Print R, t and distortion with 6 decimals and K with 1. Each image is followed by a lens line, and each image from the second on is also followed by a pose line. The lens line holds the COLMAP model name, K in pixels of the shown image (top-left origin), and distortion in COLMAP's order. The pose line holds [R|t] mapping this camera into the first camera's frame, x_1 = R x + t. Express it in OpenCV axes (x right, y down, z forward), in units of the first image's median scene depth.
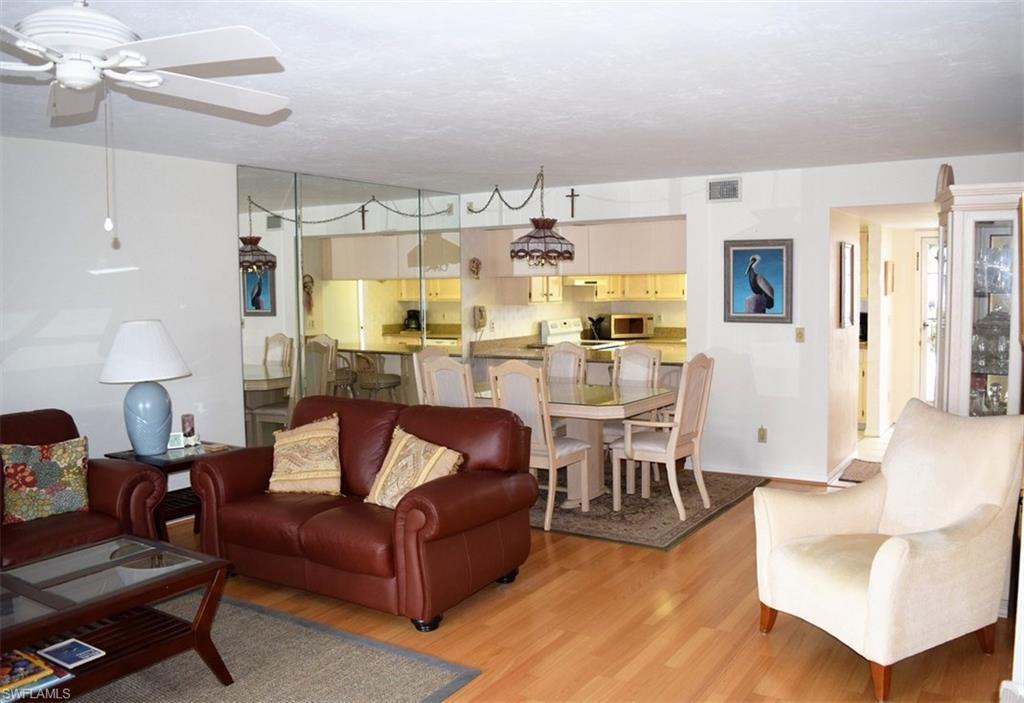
lens RADIAL K [[854.6, 0, 512.0], [0, 854.6, 351.5], [0, 0, 1]] dist [-0.102751, -0.001914]
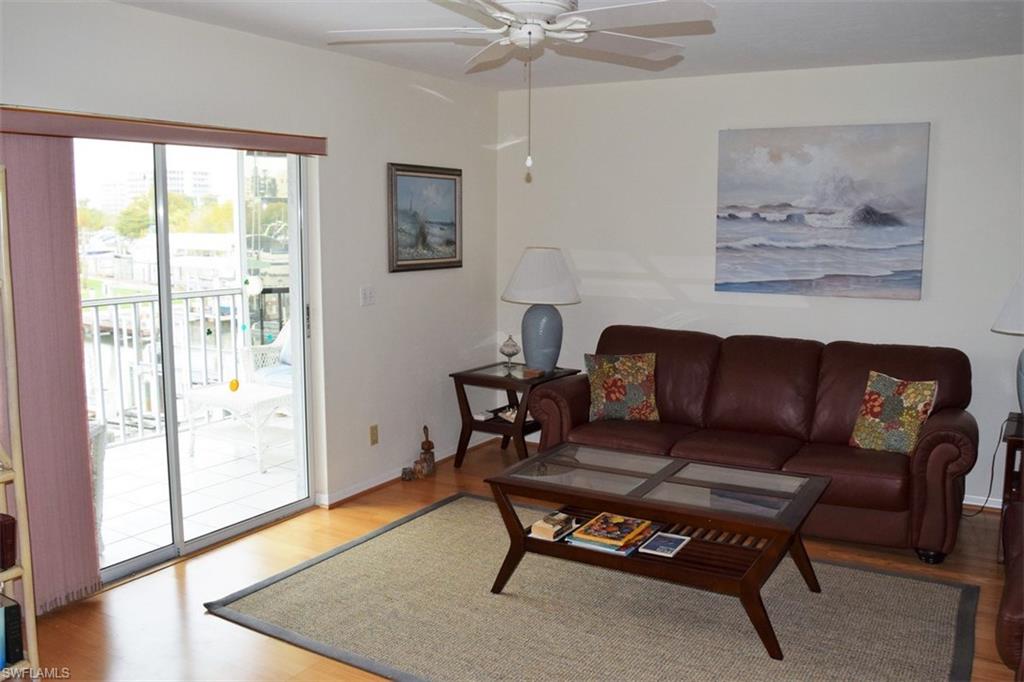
lens RADIAL K [[873.7, 0, 512.0], [0, 873.7, 341.0], [0, 0, 1]] dist [-0.083620, 0.000014]
pose [[0.019936, 0.154190, -0.987840, 0.579147], [-0.076790, 0.985354, 0.152252, -0.070696], [0.996848, 0.072821, 0.031485, 0.714351]]
